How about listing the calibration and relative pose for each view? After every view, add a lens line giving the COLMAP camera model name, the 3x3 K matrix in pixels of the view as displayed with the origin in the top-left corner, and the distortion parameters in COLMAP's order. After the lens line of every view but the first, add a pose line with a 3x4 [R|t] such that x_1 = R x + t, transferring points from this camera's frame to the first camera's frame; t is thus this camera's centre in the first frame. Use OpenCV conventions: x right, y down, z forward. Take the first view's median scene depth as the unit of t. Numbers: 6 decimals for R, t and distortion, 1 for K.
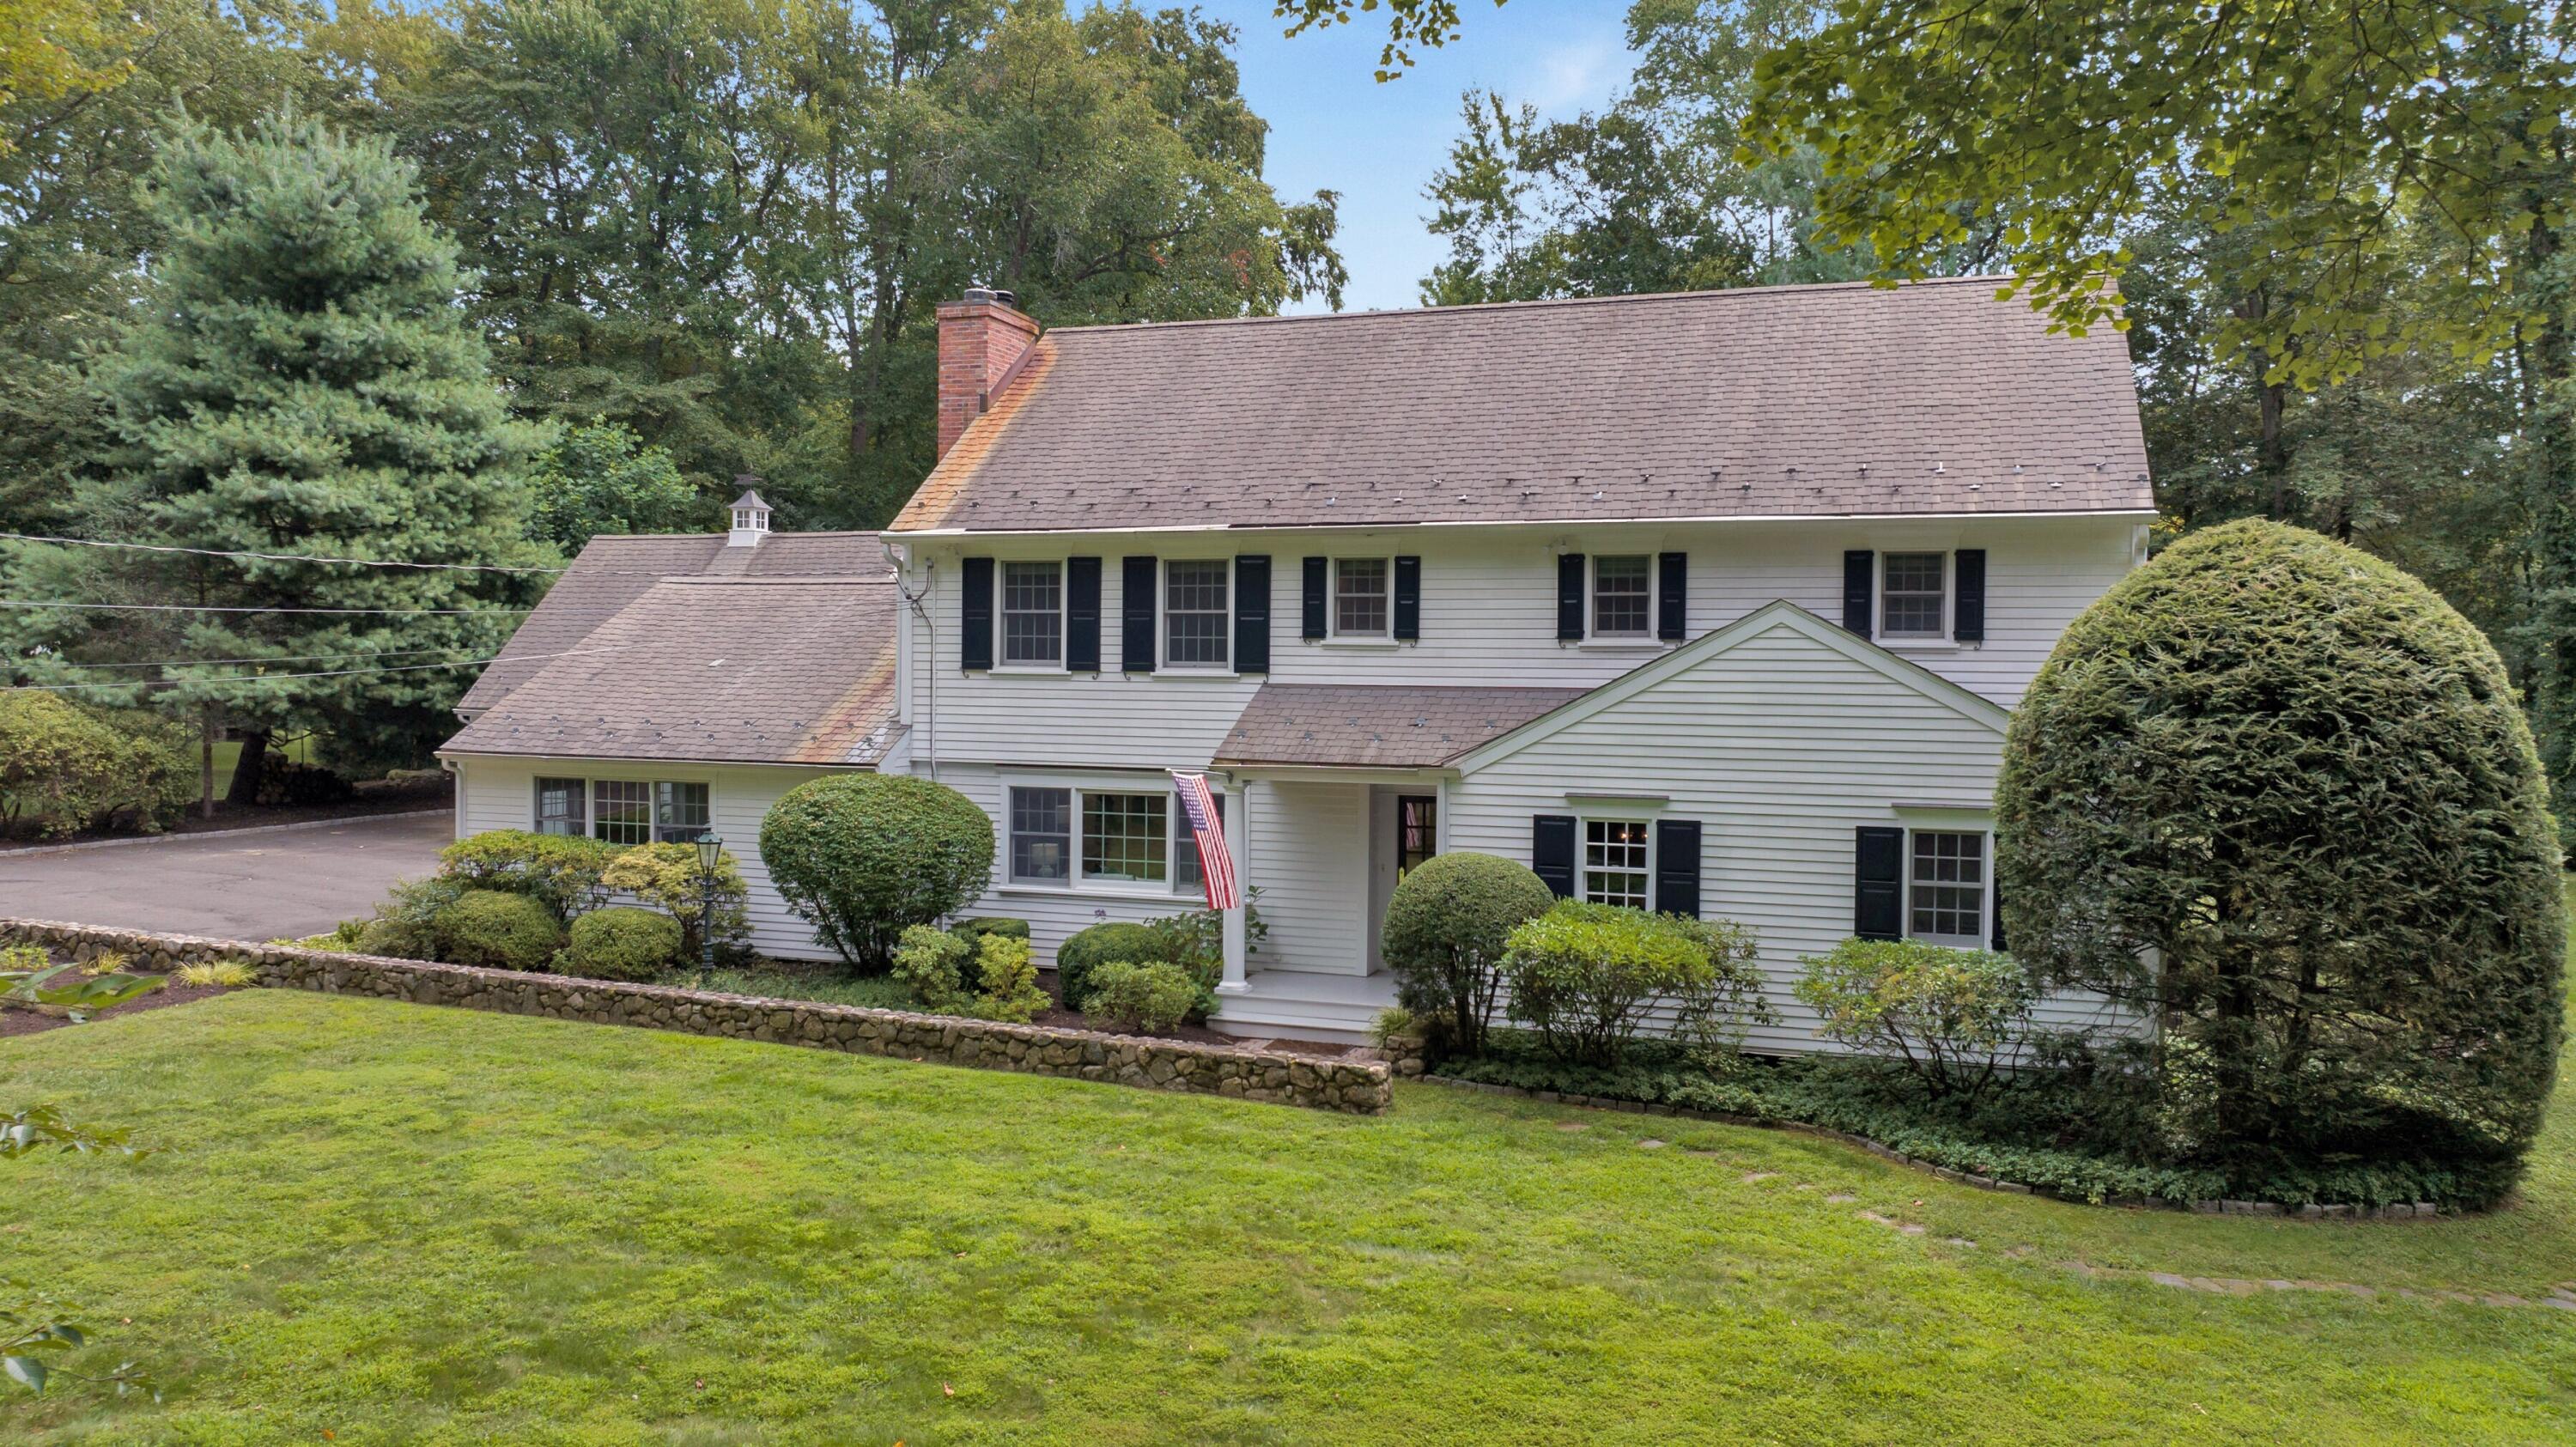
lens RADIAL K [[1805.6, 0, 1288.0], [0, 1805.6, 723.5], [0, 0, 1]] dist [-0.026993, 0.001981]
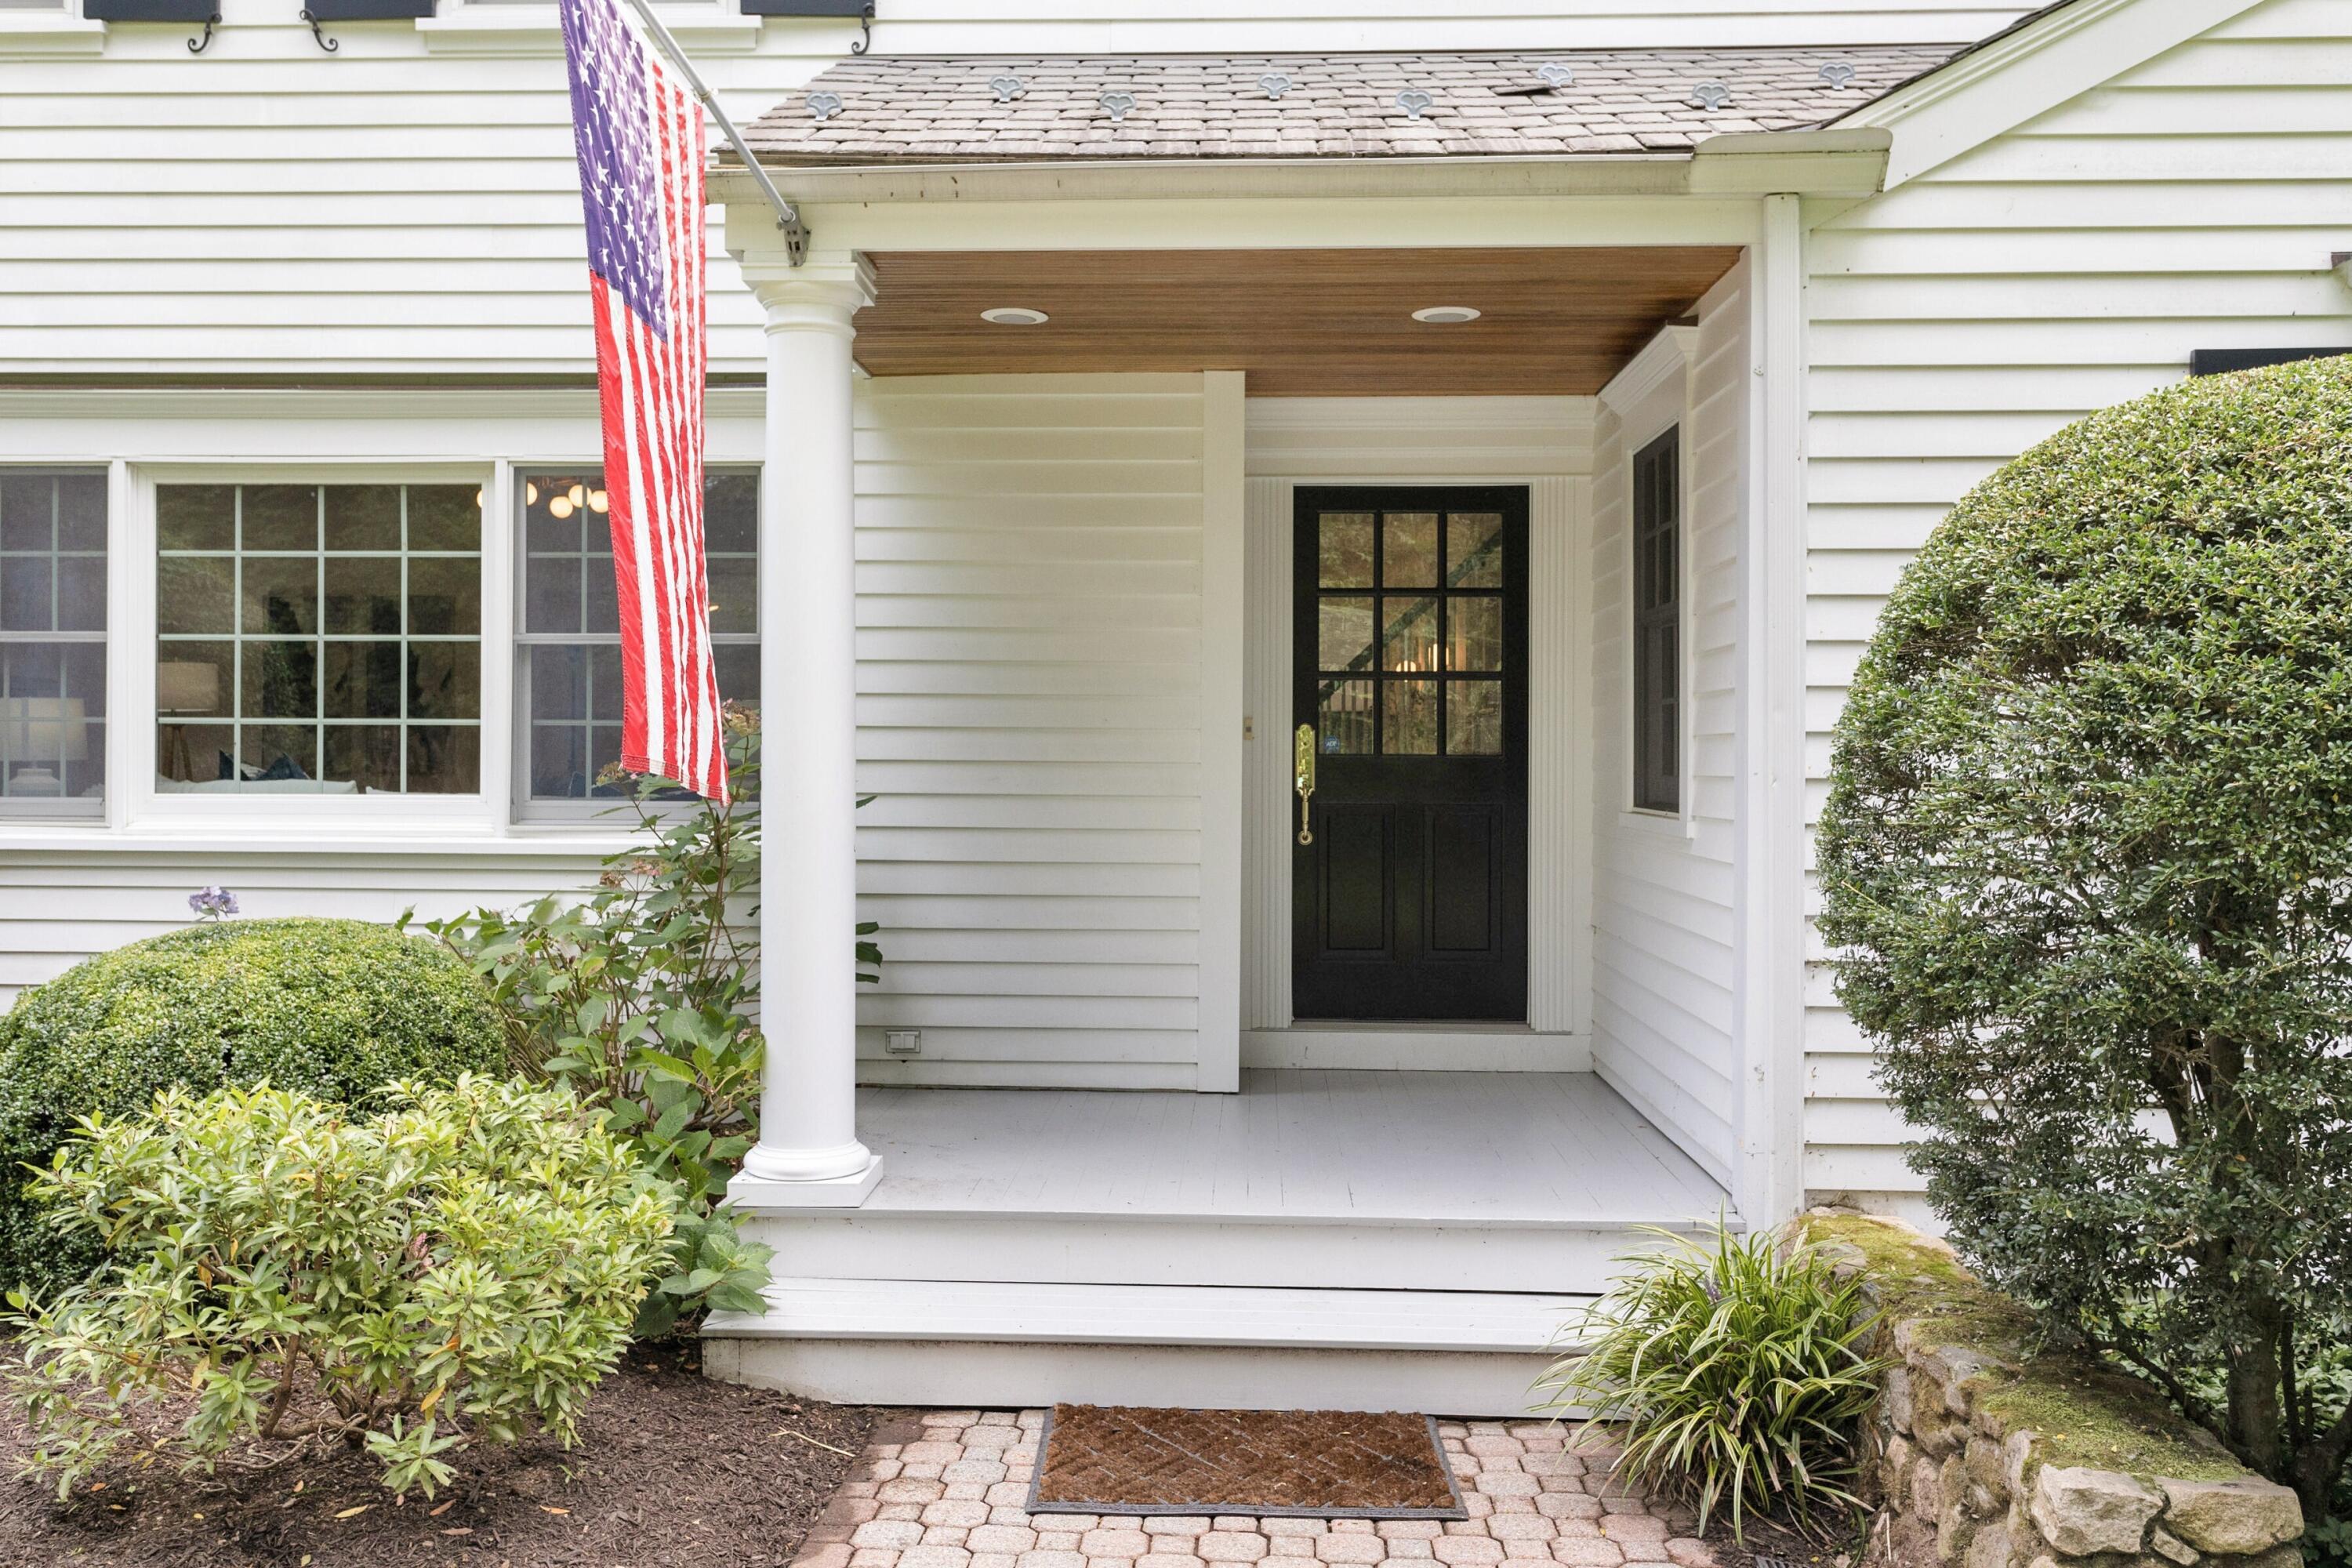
lens RADIAL K [[1765.8, 0, 1108.6], [0, 1765.8, 783.6], [0, 0, 1]] dist [-0.000479, 0.000165]
pose [[0.956417, -0.006900, 0.291922, -0.054686], [0.013480, 0.999698, -0.020537, 0.094300], [-0.291692, 0.023577, 0.956222, 0.714237]]
